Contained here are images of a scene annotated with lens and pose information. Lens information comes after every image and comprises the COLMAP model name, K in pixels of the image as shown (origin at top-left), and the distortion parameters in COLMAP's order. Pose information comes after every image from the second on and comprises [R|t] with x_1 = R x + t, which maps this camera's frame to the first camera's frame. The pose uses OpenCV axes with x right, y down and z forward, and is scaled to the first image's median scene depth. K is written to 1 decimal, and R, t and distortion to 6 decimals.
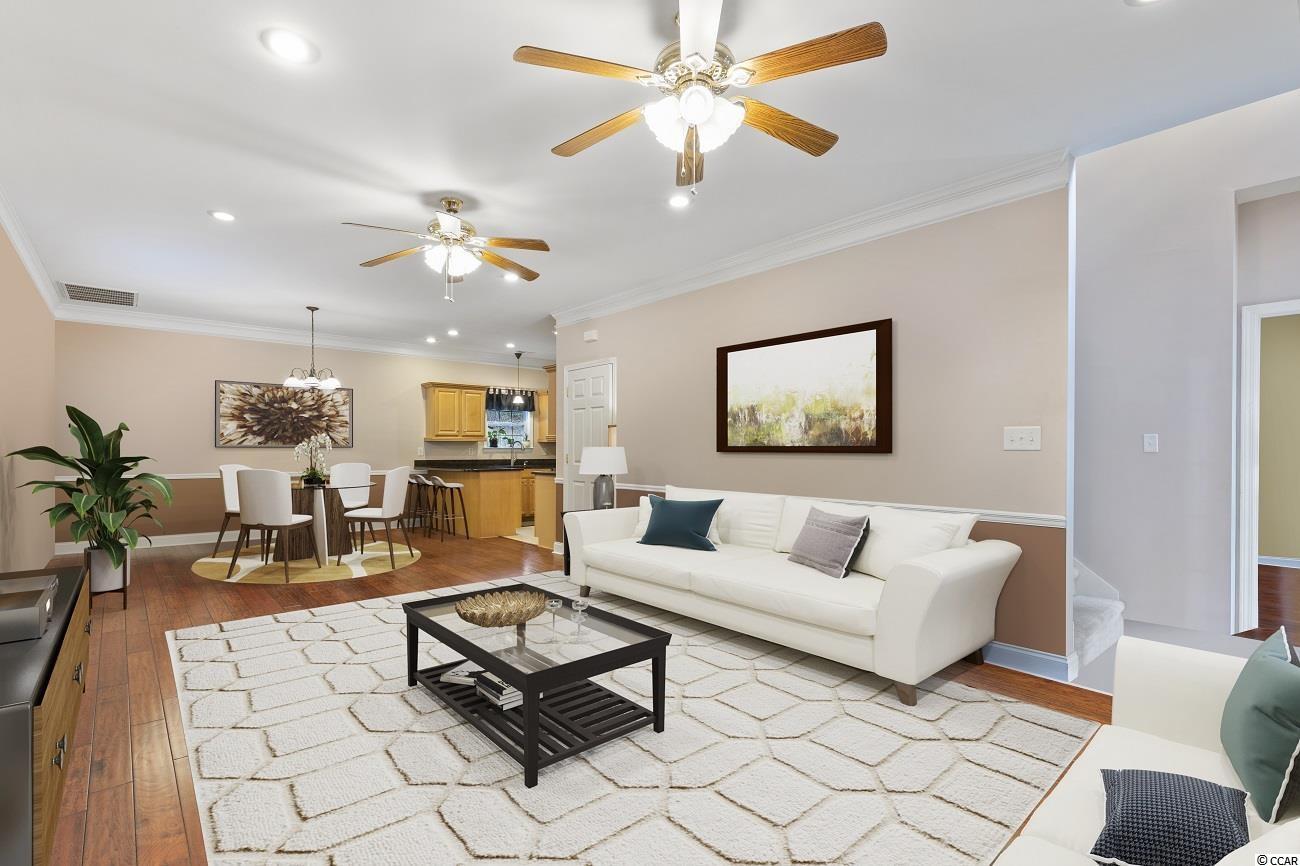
lens RADIAL K [[592.8, 0, 644.0], [0, 592.8, 451.6], [0, 0, 1]] dist [0.002065, 0.000084]
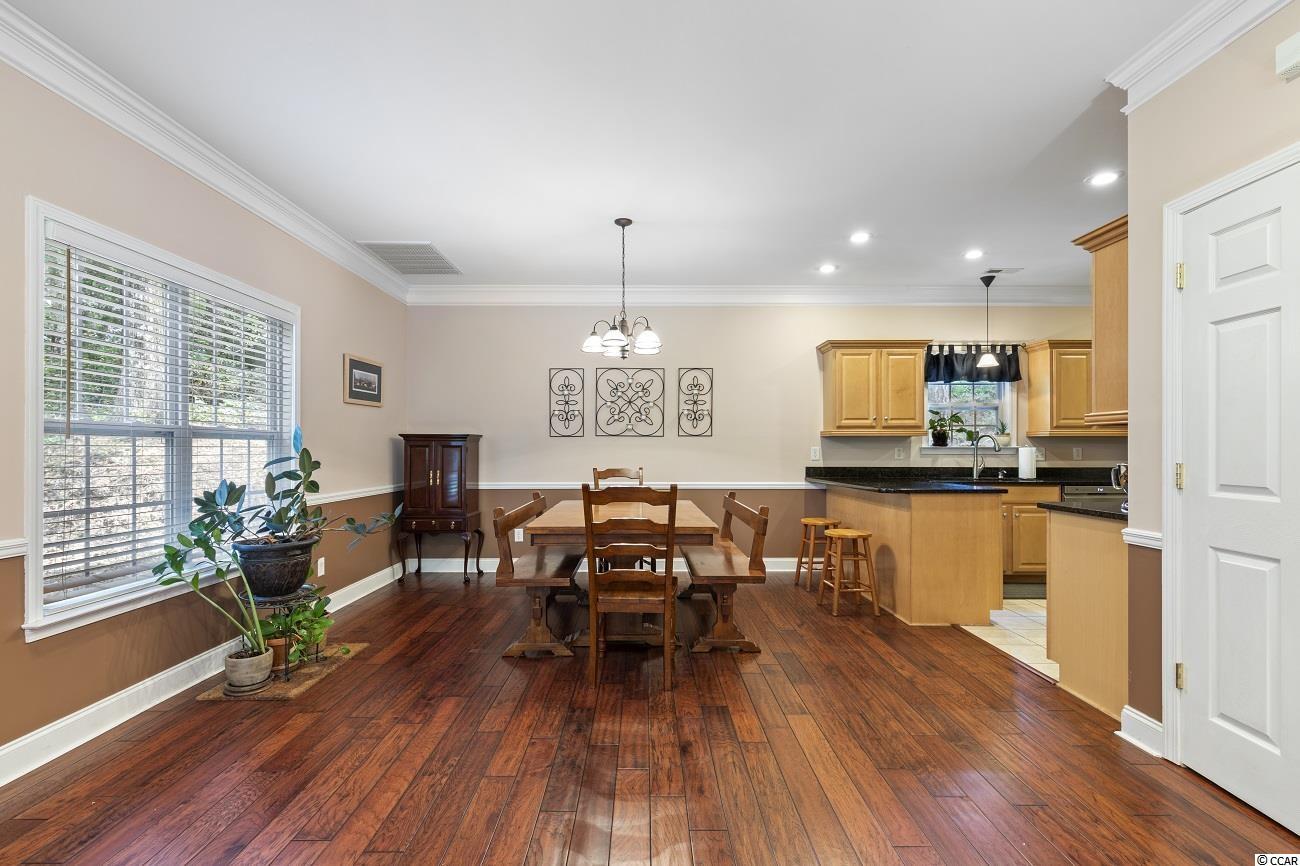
lens RADIAL K [[592.8, 0, 644.0], [0, 592.8, 451.6], [0, 0, 1]] dist [0.002065, 0.000084]
pose [[0.757262, -0.000436, -0.653111, -0.094634], [-0.001366, 0.999997, -0.002250, -0.000247], [0.653110, 0.002596, 0.757259, 0.375335]]
